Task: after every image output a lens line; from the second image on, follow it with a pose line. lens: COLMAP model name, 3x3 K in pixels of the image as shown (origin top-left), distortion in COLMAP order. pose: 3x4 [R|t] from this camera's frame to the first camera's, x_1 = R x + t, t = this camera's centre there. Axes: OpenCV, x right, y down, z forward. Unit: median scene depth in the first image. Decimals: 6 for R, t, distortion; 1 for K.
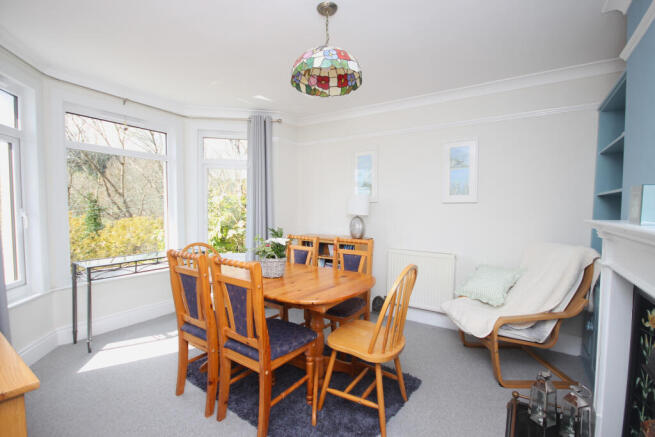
lens RADIAL K [[304.8, 0, 303.1], [0, 304.8, 216.6], [0, 0, 1]] dist [0.003871, -0.001822]
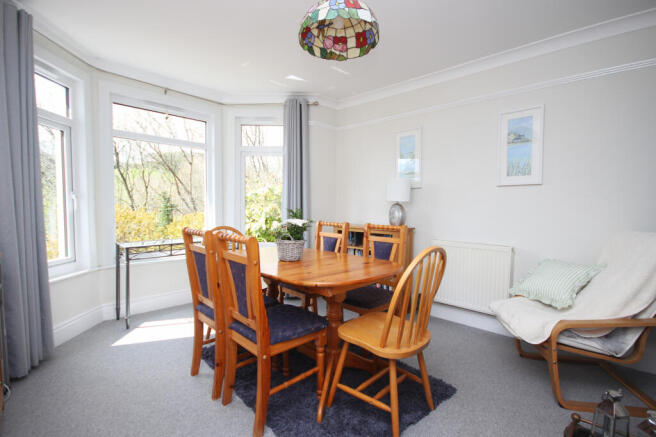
lens RADIAL K [[305.3, 0, 325.7], [0, 305.3, 224.8], [0, 0, 1]] dist [0.003871, -0.001822]
pose [[0.983049, 0.013427, -0.182848, 0.175692], [-0.013475, 0.999909, 0.000975, 0.083386], [0.182845, 0.001505, 0.983141, 0.096142]]
